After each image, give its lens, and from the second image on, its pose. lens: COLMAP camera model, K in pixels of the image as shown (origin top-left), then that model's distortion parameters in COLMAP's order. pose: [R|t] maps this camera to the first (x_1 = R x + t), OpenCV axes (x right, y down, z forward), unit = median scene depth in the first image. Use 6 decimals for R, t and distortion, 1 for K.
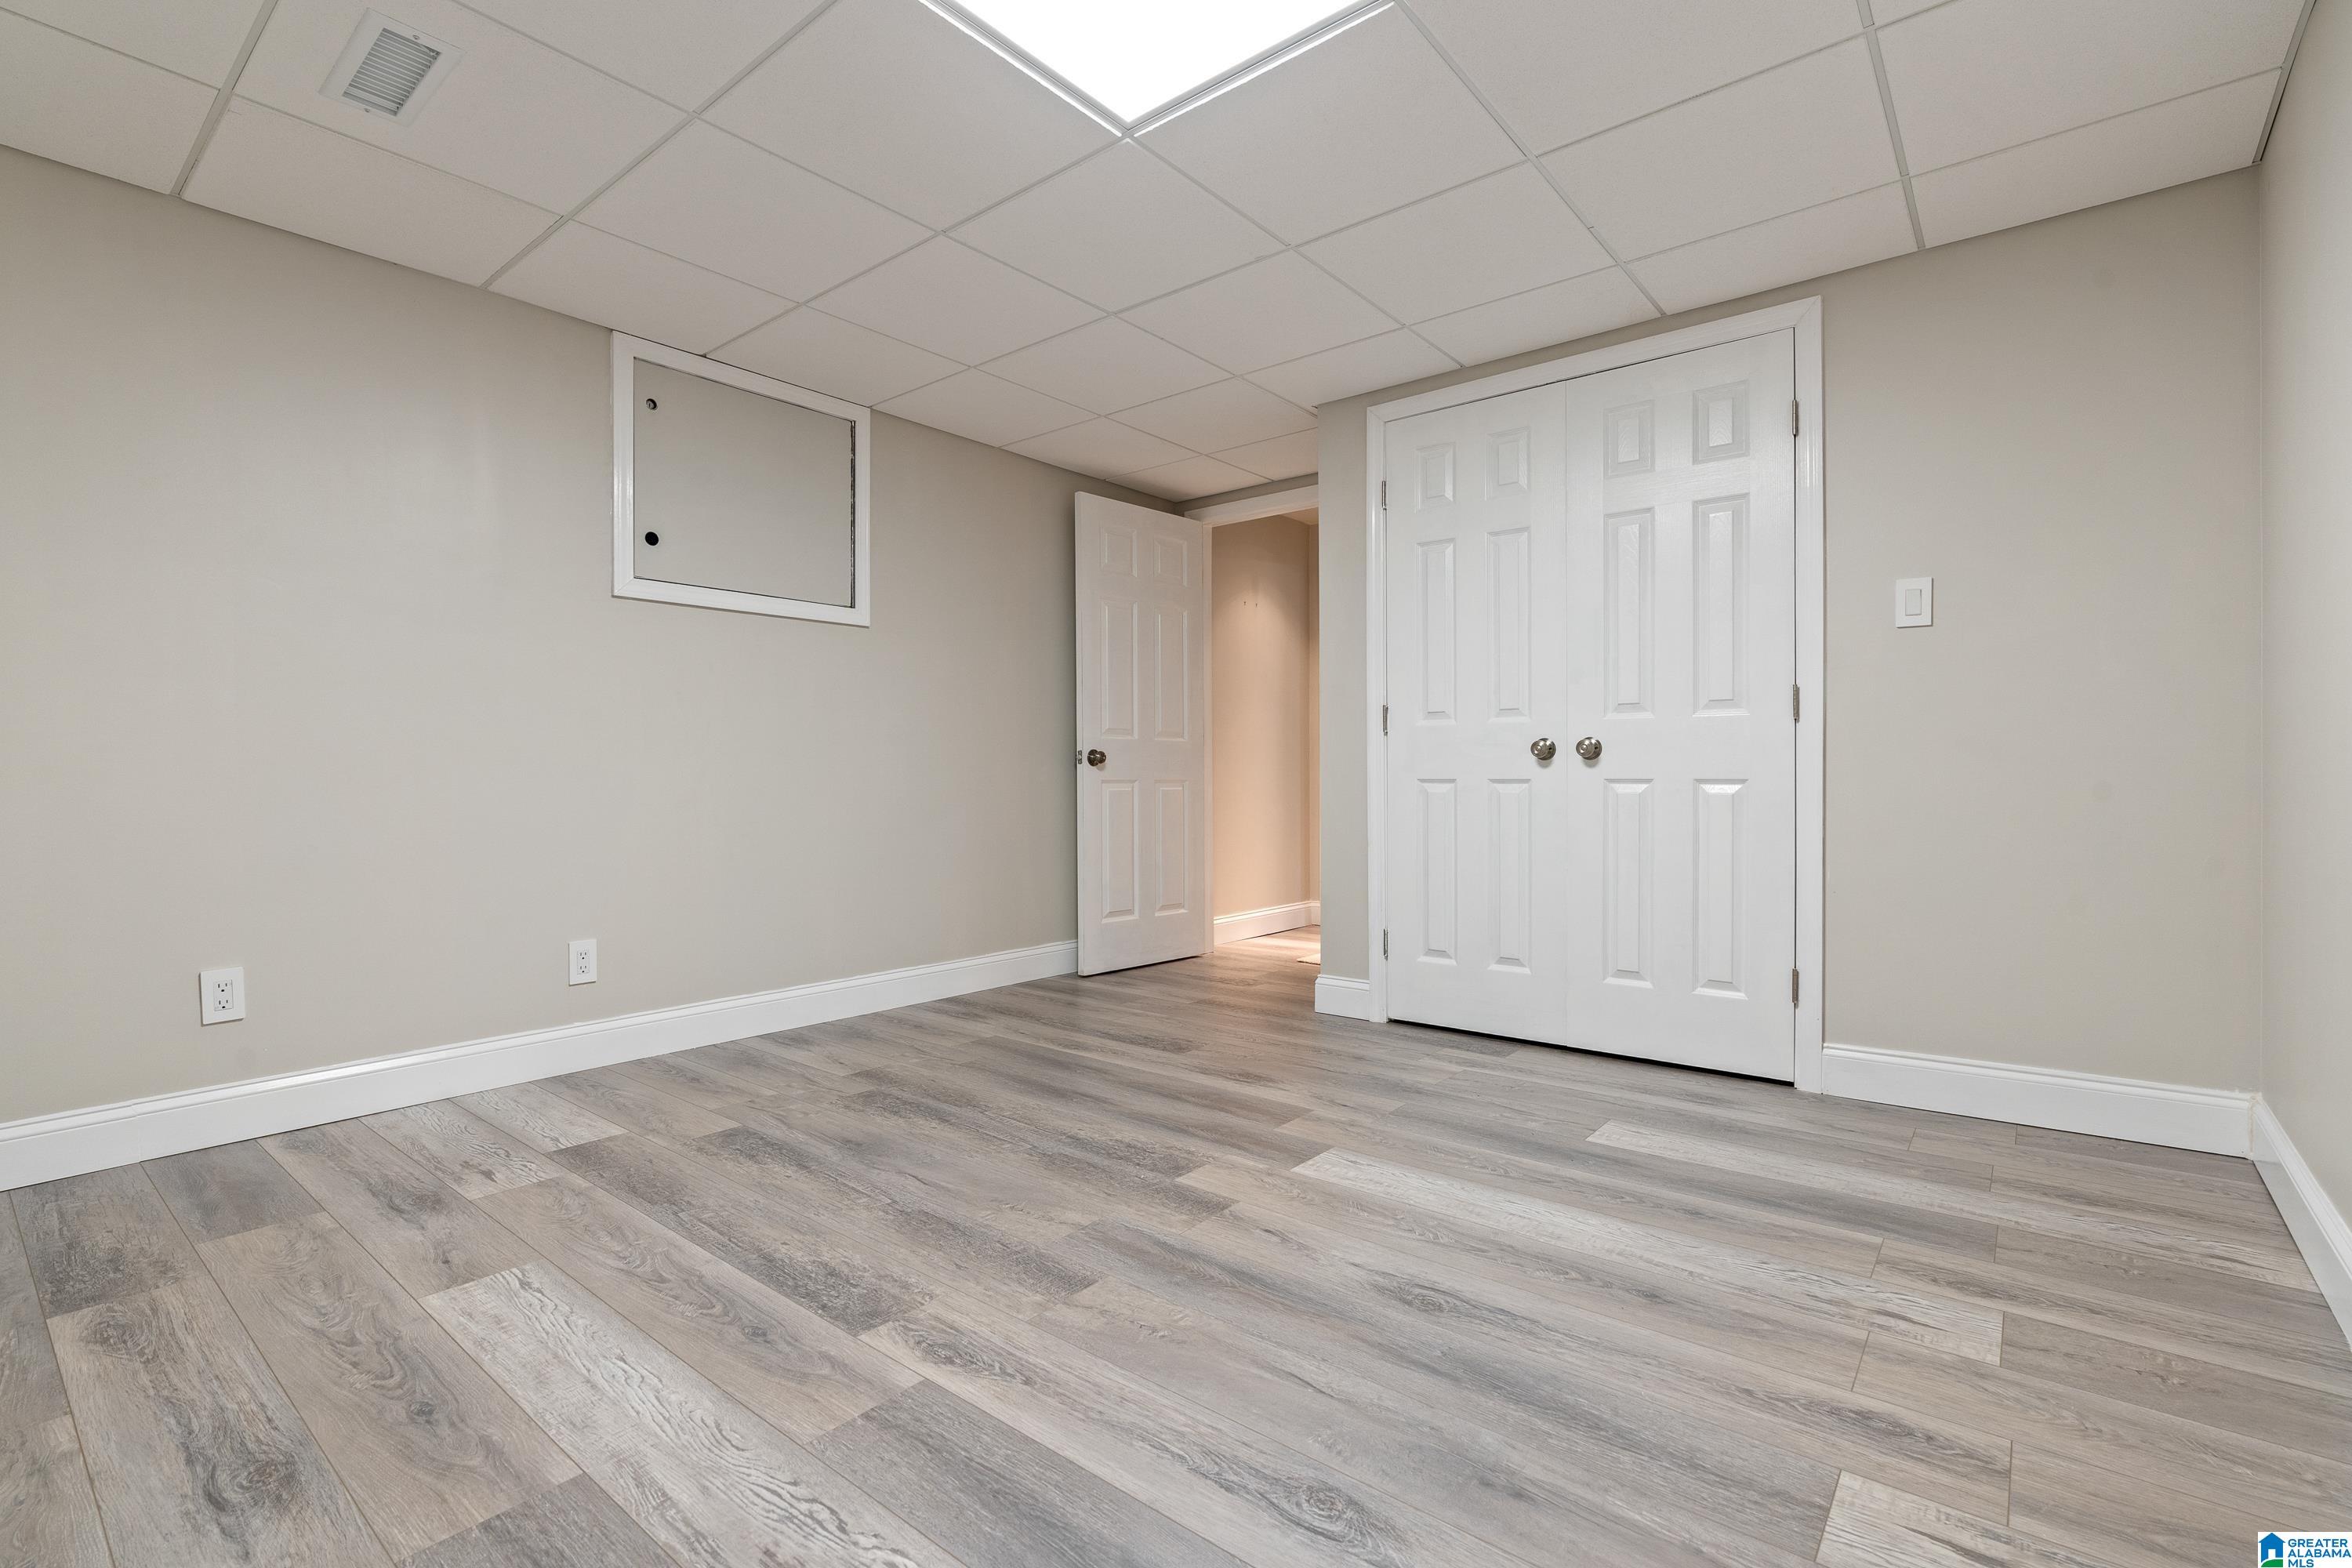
lens RADIAL K [[1059.6, 0, 1180.6], [0, 1059.6, 769.5], [0, 0, 1]] dist [-0.002332, -0.000236]
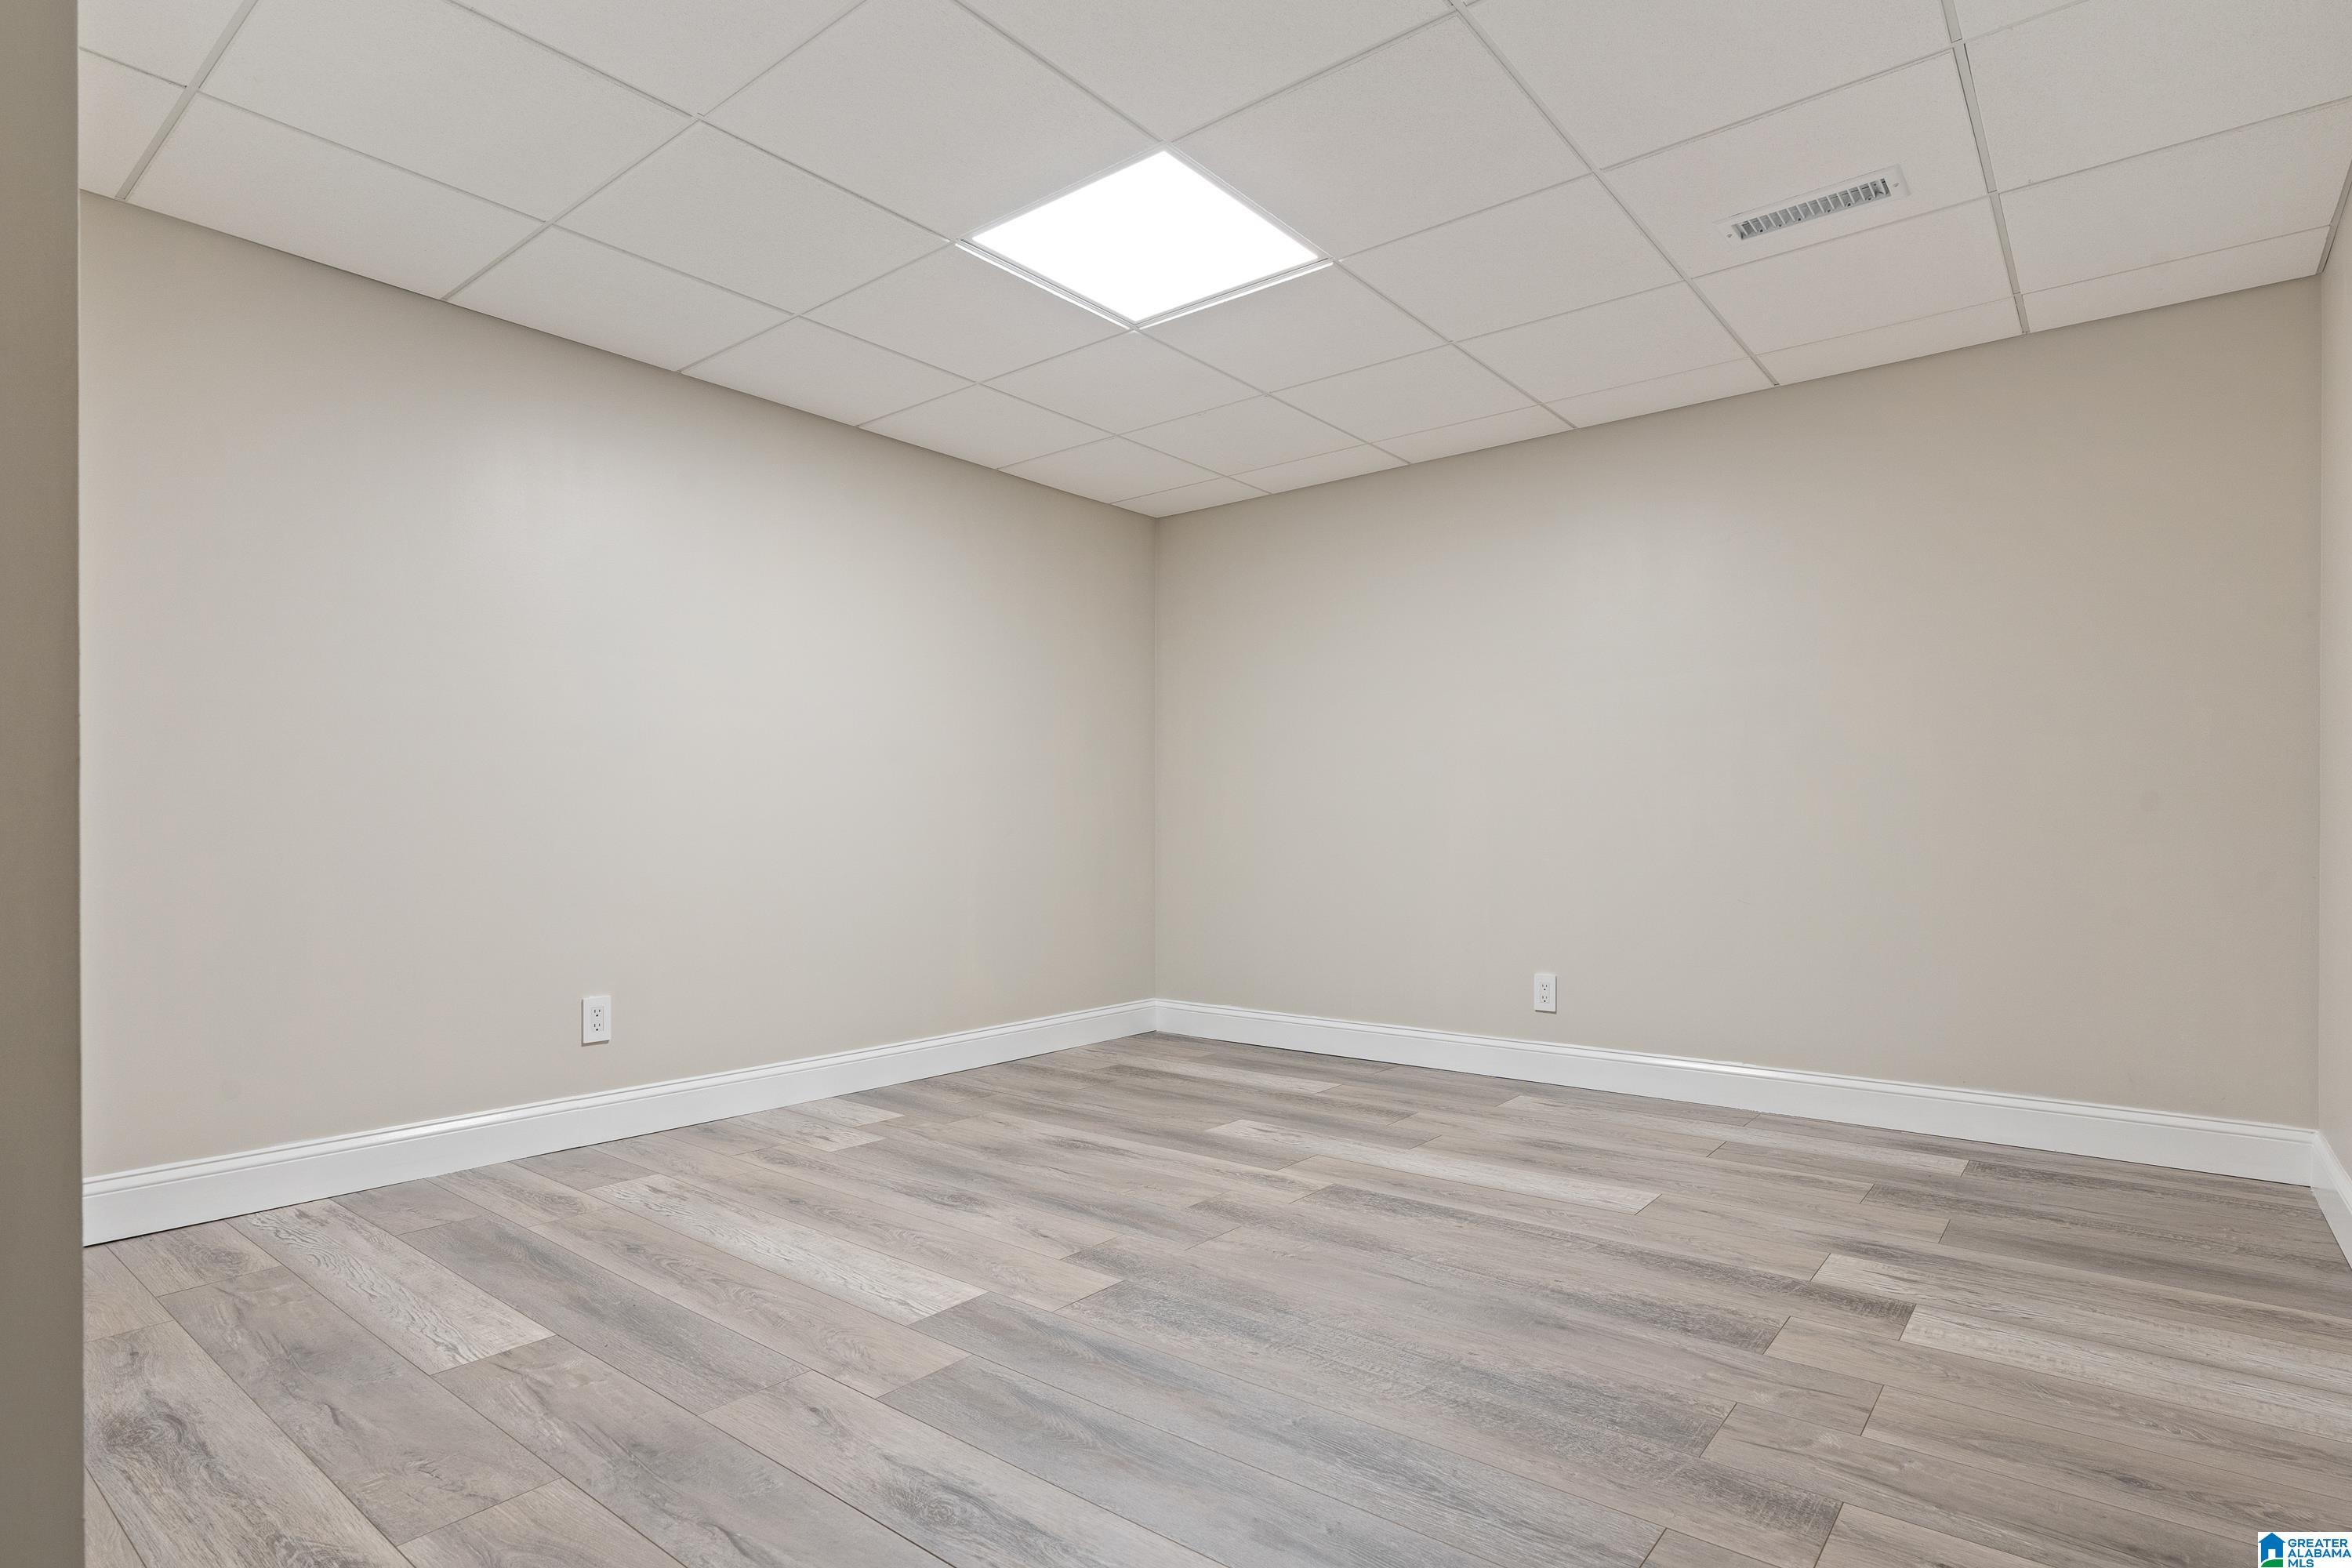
lens RADIAL K [[1196.0, 0, 1176.0], [0, 1196.0, 784.0], [0, 0, 1]] dist [-0.000526, -0.000012]
pose [[-0.999984, 0.005417, 0.001791, -0.058315], [0.005339, 0.999133, -0.041282, 0.008019], [-0.002013, -0.041272, -0.999146, 2.168102]]
